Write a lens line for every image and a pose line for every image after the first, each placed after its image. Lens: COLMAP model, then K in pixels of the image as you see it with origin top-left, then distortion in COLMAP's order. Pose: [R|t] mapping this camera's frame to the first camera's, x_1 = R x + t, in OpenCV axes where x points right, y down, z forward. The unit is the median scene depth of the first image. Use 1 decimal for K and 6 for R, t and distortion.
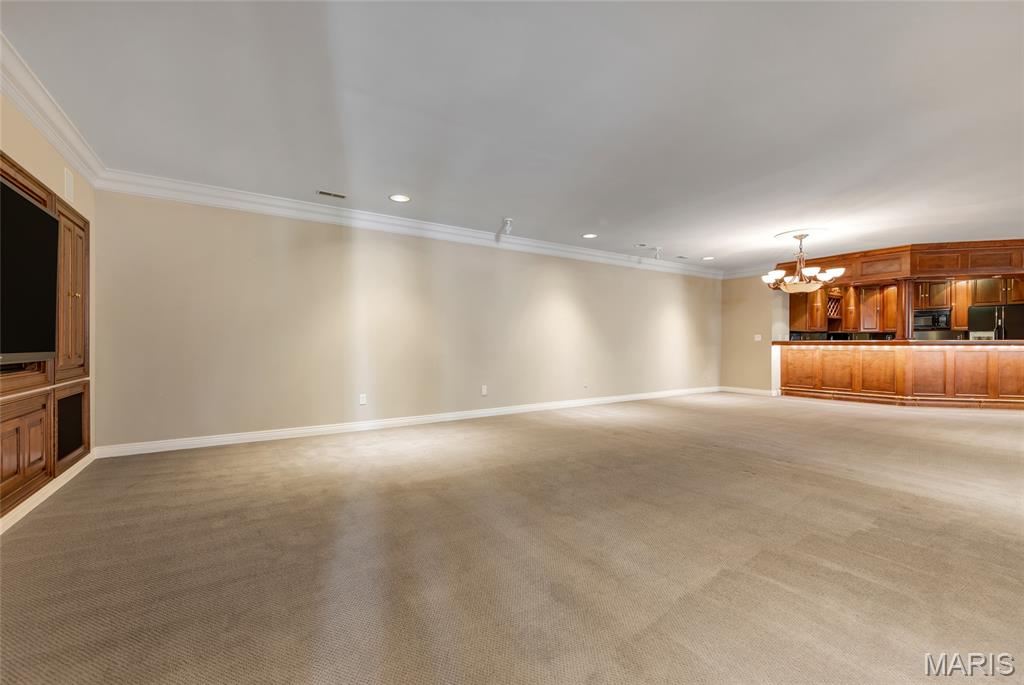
lens RADIAL K [[414.3, 0, 512.0], [0, 414.3, 342.5], [0, 0, 1]] dist [0.008369, 0.000073]
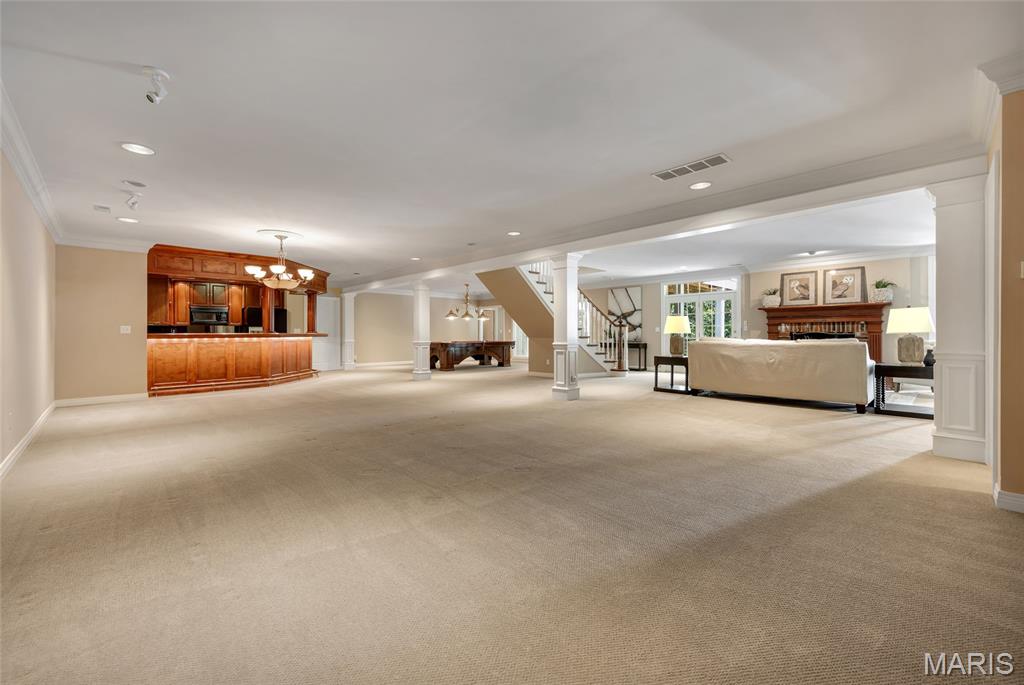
lens RADIAL K [[418.2, 0, 514.3], [0, 418.2, 329.0], [0, 0, 1]] dist [-0.001260, -0.000297]
pose [[-0.197827, 0.013125, 0.980149, -0.367985], [0.003407, 0.999914, -0.012702, 0.000318], [-0.980231, 0.000826, -0.197855, 0.462916]]
